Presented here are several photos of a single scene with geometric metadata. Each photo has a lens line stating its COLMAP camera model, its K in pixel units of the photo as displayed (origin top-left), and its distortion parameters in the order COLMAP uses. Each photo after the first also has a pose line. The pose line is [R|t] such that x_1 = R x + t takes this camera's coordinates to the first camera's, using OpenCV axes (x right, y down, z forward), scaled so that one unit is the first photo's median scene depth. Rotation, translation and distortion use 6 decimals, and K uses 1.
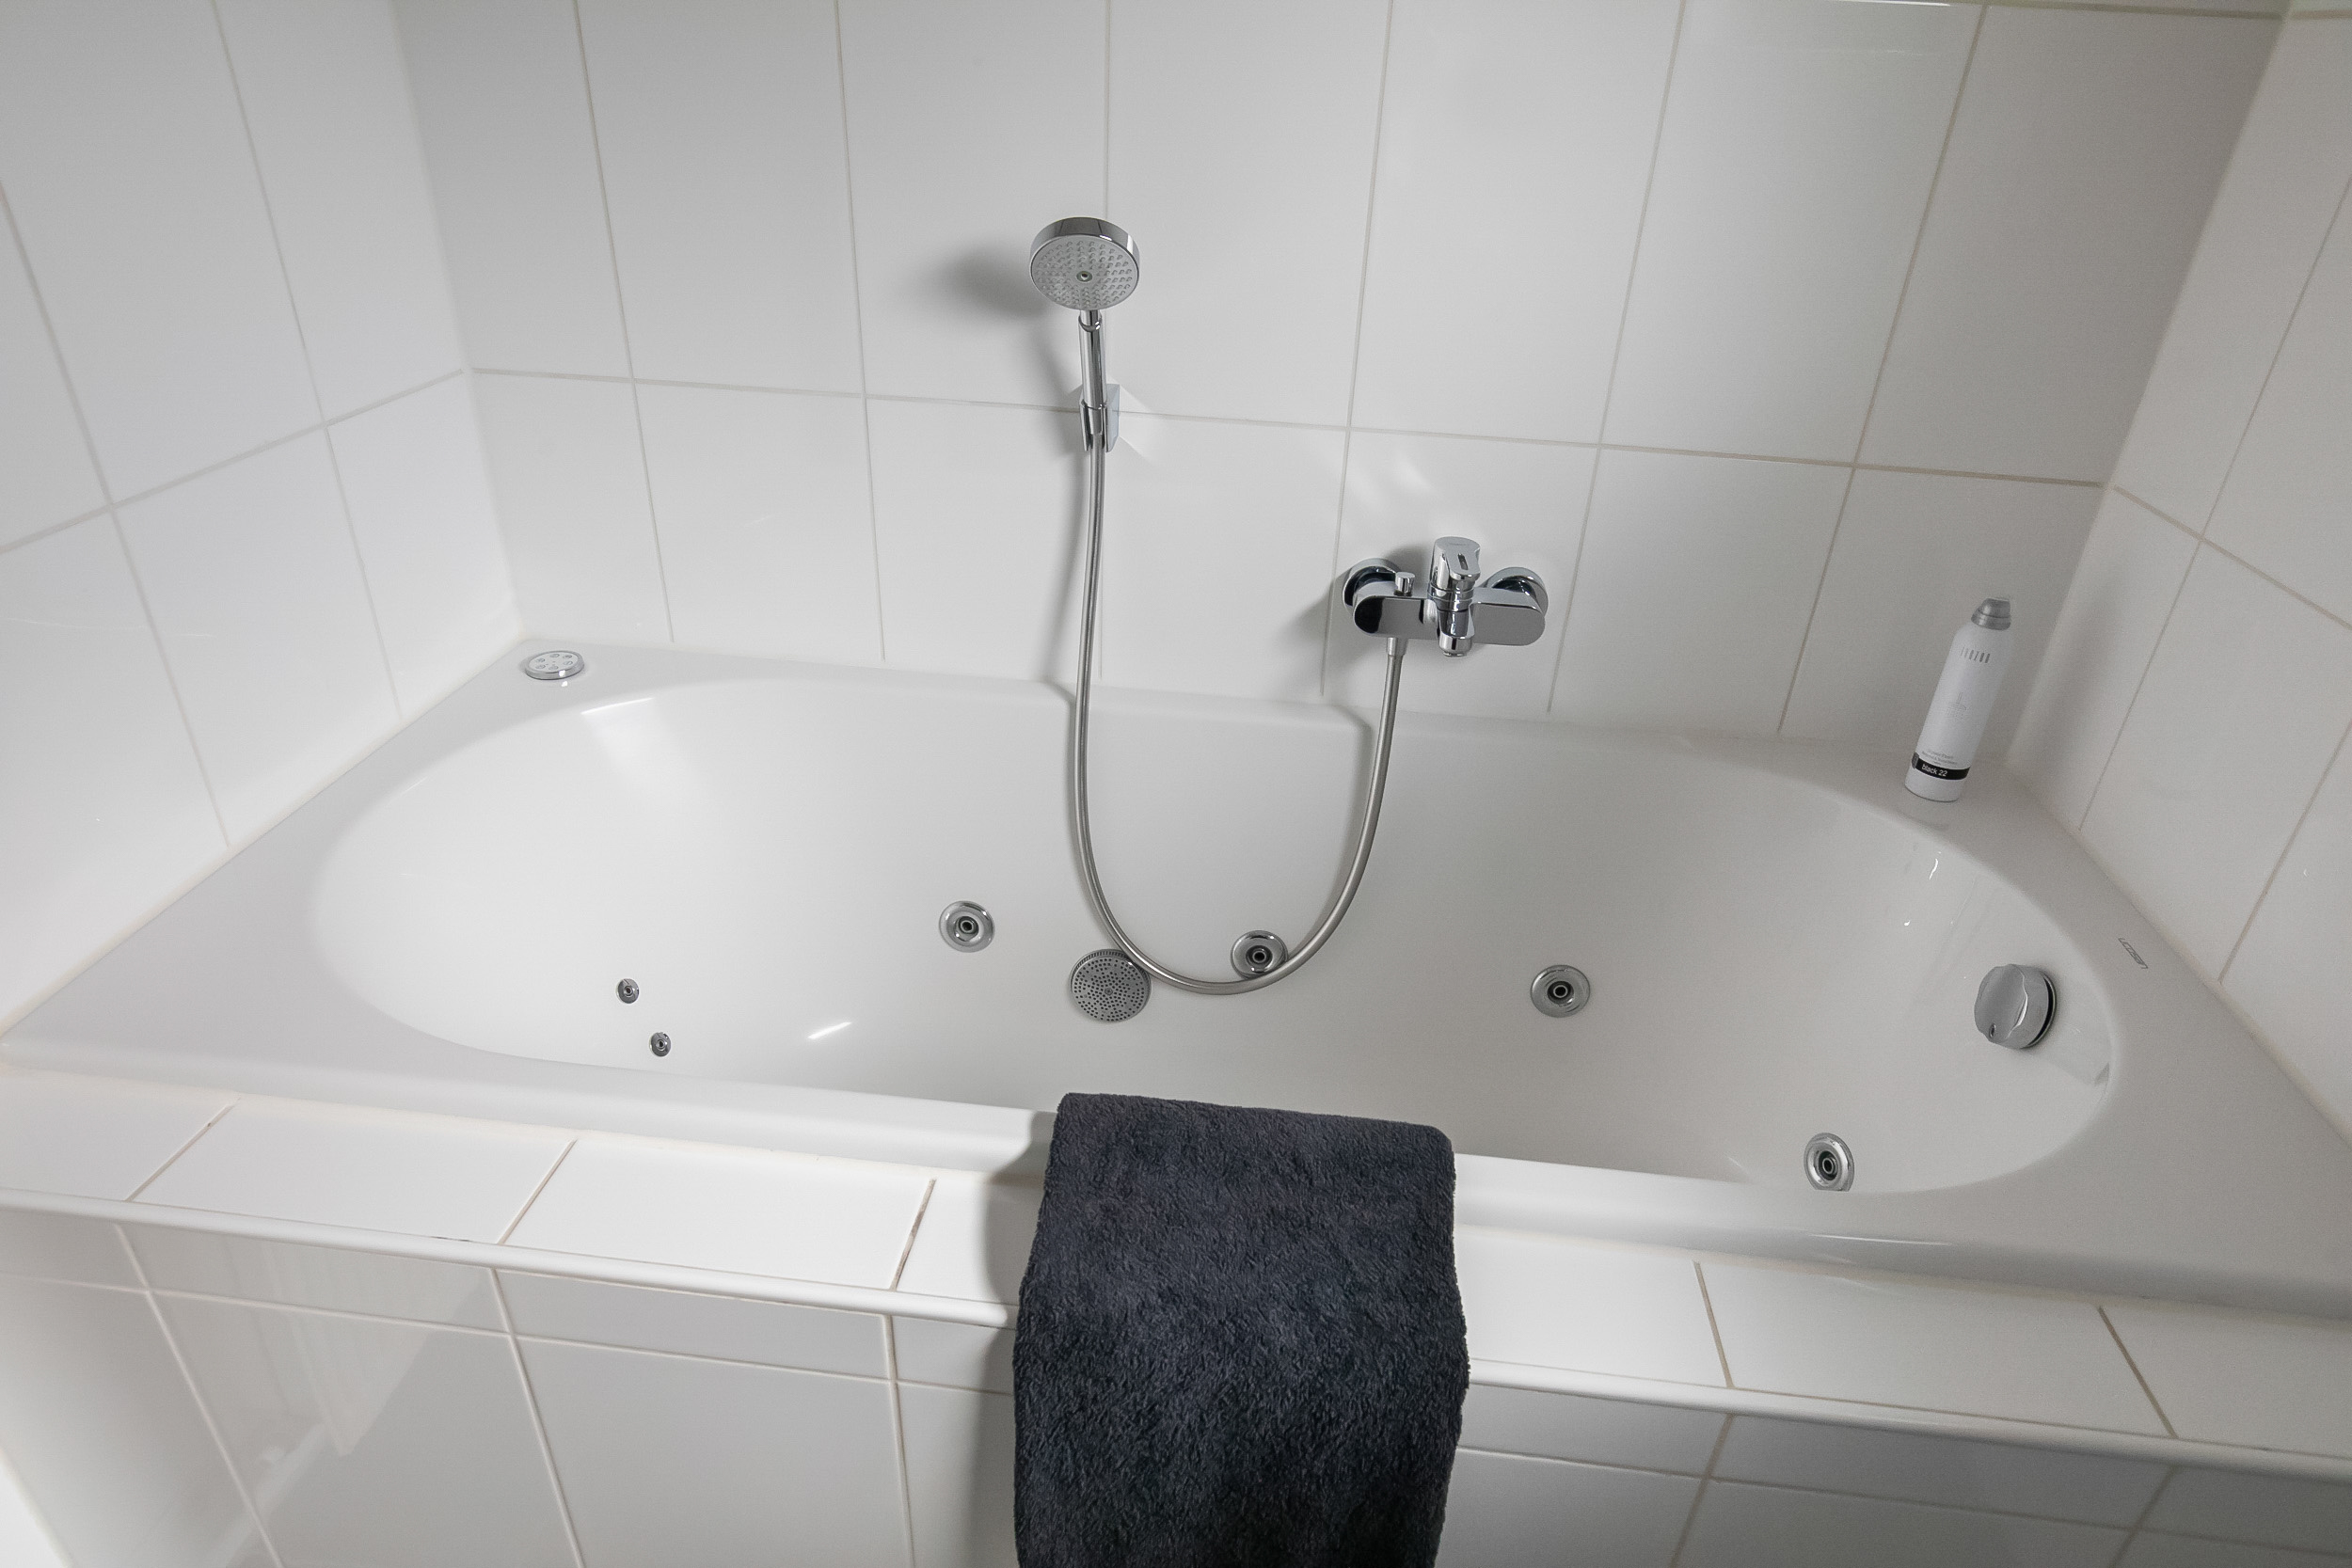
lens RADIAL K [[1377.7, 0, 1175.5], [0, 1377.7, 833.6], [0, 0, 1]] dist [-0.018272, 0.002301]
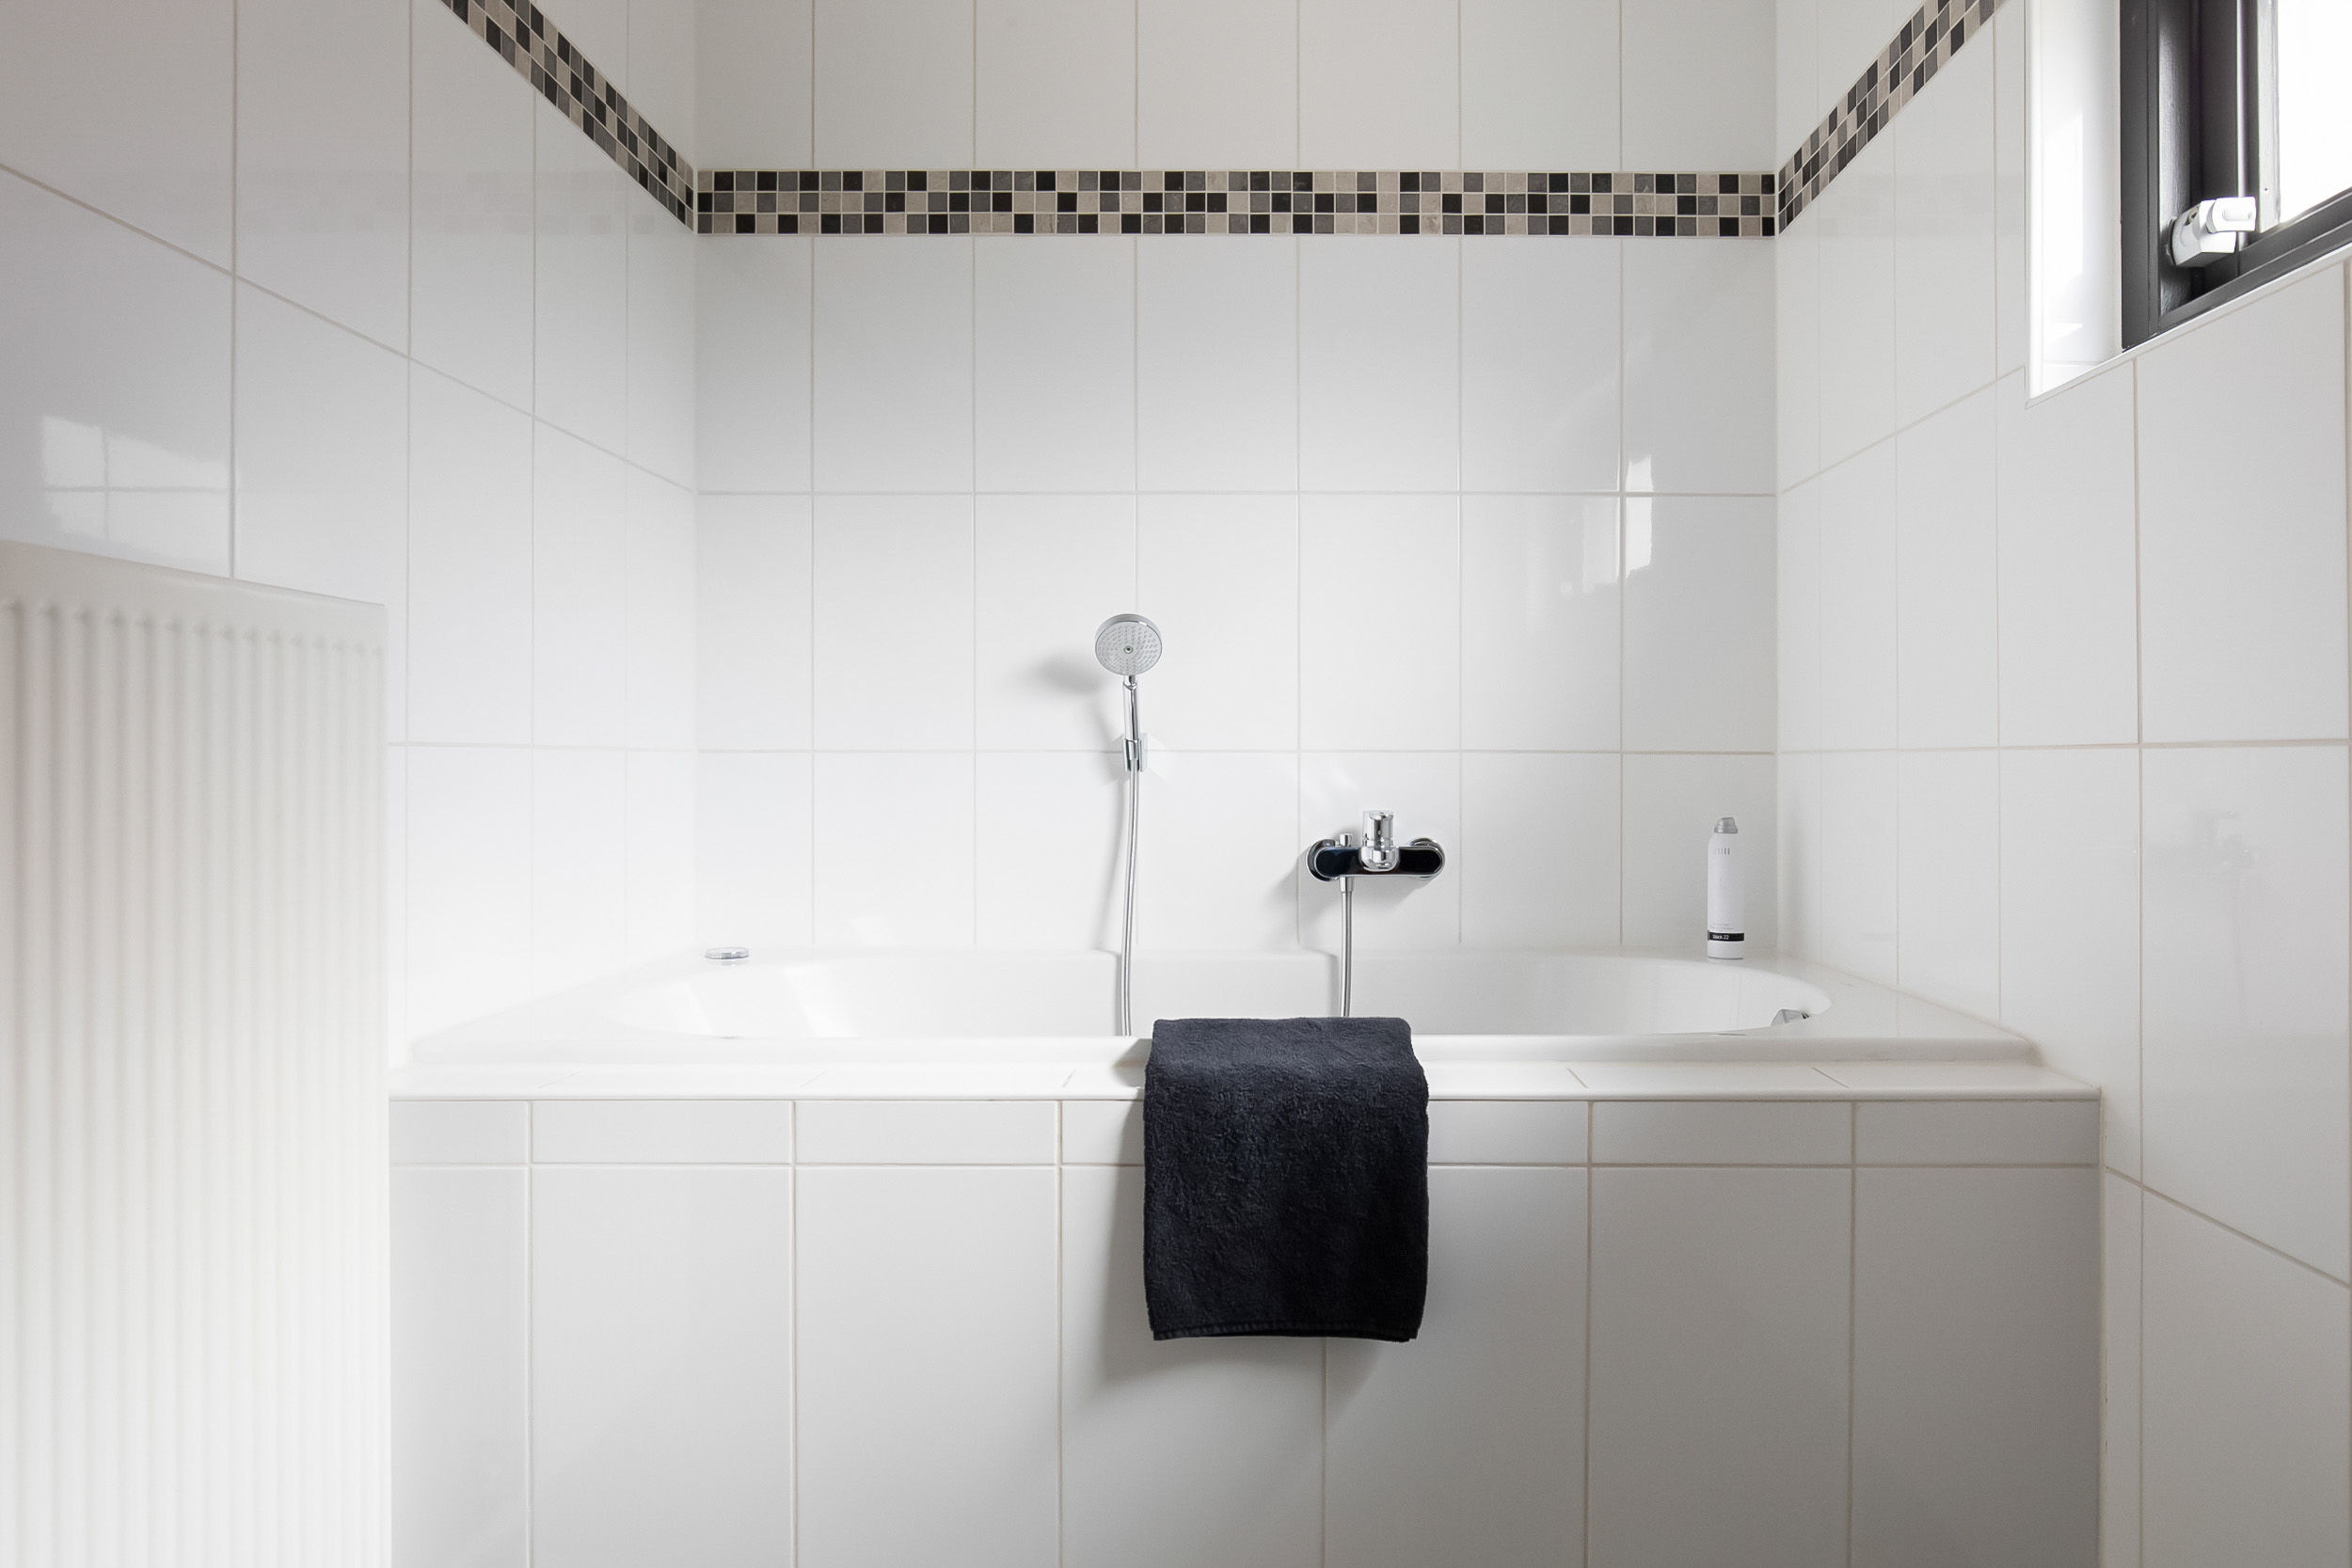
lens RADIAL K [[1377.7, 0, 1265.0], [0, 1377.7, 780.1], [0, 0, 1]] dist [-0.018272, 0.002301]
pose [[0.993659, -0.042694, 0.104018, -0.072851], [0.087466, 0.874828, -0.476472, 0.464436], [-0.070655, 0.482548, 0.873015, -0.322721]]
